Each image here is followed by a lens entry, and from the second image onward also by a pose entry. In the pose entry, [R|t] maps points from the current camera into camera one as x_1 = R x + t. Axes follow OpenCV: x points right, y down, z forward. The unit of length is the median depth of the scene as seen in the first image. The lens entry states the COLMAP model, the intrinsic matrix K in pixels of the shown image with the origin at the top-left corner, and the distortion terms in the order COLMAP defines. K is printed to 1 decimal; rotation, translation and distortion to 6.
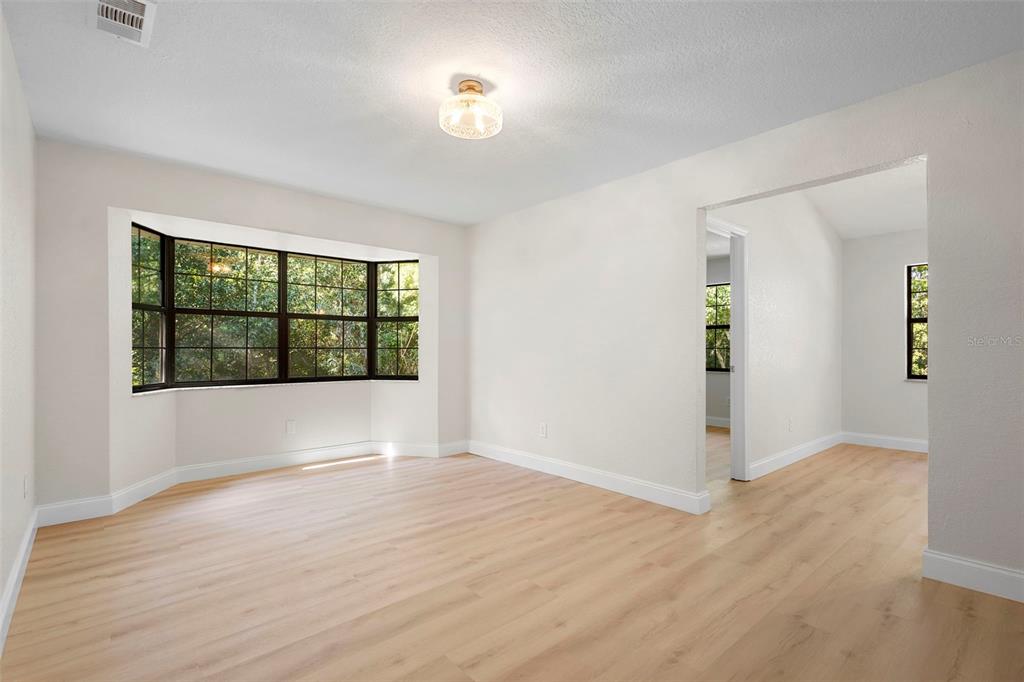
lens RADIAL K [[471.3, 0, 512.0], [0, 471.3, 341.0], [0, 0, 1]] dist [0.006765, -0.001043]
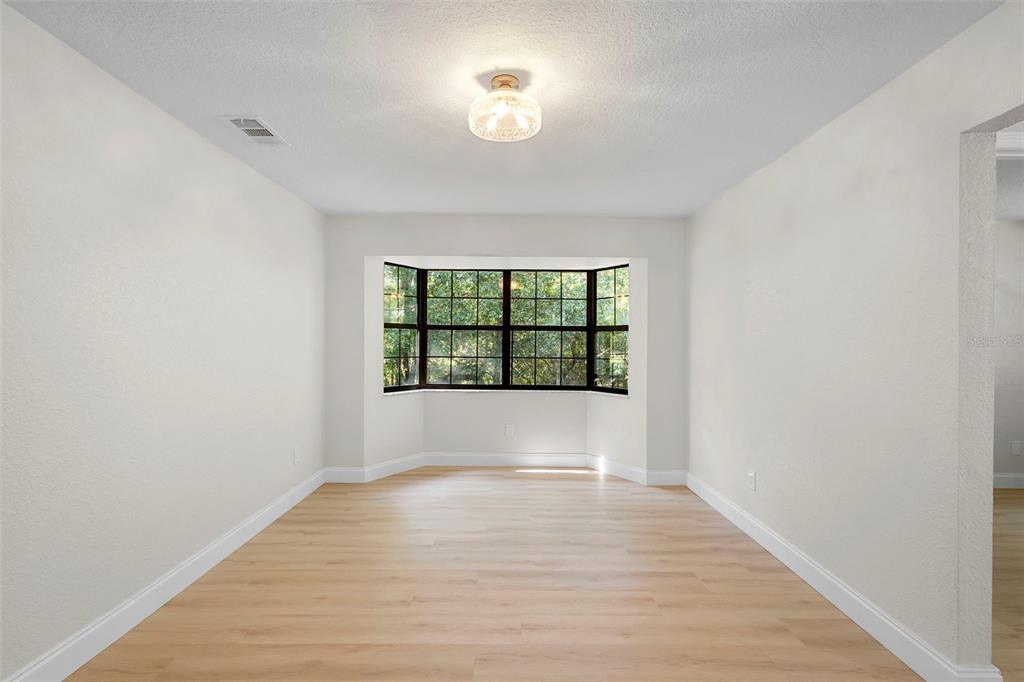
lens RADIAL K [[469.4, 0, 512.9], [0, 469.4, 329.9], [0, 0, 1]] dist [0.010491, -0.000320]
pose [[0.758042, -0.012285, -0.652091, 0.324299], [0.002701, 0.999873, -0.015697, -0.043336], [0.652201, 0.010138, 0.757979, 0.232950]]
